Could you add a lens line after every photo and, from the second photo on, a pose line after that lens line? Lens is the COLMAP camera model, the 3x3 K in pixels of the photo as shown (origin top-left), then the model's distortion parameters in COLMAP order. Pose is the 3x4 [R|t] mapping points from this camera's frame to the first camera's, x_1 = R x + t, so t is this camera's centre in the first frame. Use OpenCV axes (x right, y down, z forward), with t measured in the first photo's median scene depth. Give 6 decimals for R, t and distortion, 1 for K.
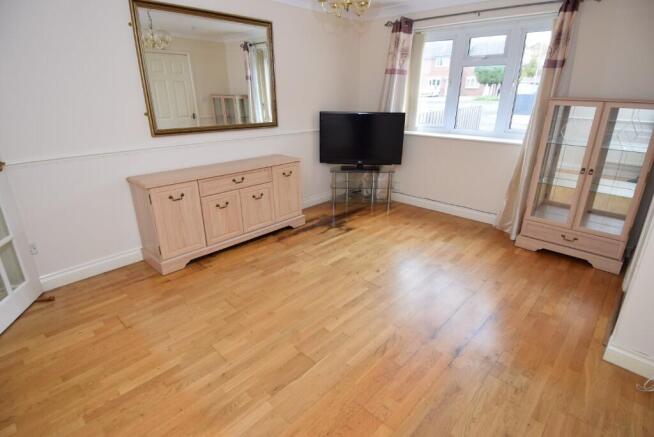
lens RADIAL K [[340.0, 0, 332.9], [0, 340.0, 216.6], [0, 0, 1]] dist [0.036085, -0.045725]
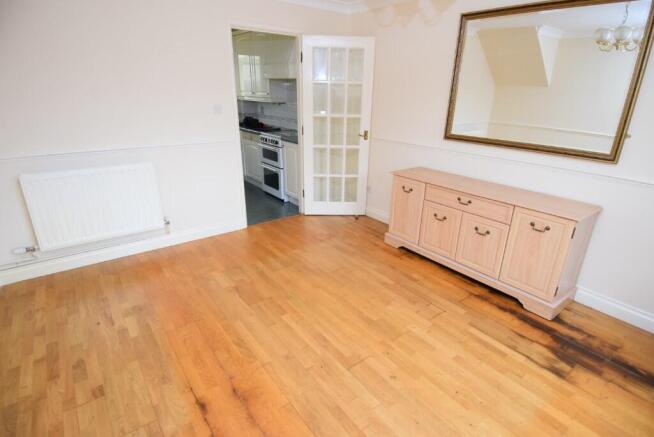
lens RADIAL K [[340.0, 0, 332.9], [0, 340.0, 216.6], [0, 0, 1]] dist [0.036085, -0.045725]
pose [[-0.168273, 0.336428, -0.926553, 0.574709], [-0.355104, 0.856159, 0.375359, -0.269554], [0.919557, 0.392185, -0.024601, 0.696339]]
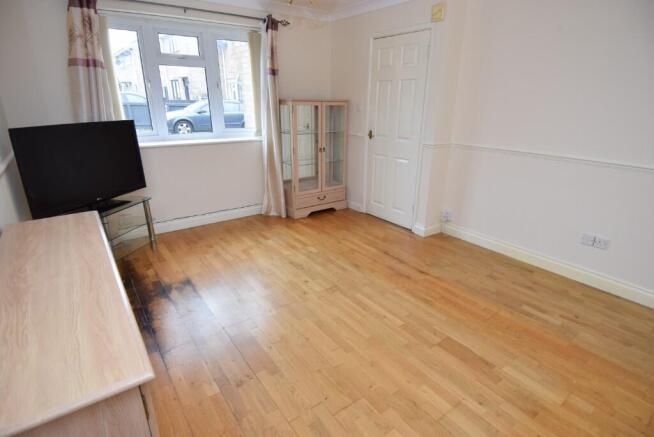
lens RADIAL K [[340.0, 0, 332.9], [0, 340.0, 216.6], [0, 0, 1]] dist [0.036085, -0.045725]
pose [[0.180434, -0.324548, 0.928500, -0.597364], [0.330284, 0.909173, 0.253609, -0.194811], [-0.926475, 0.260908, 0.271239, 0.550828]]
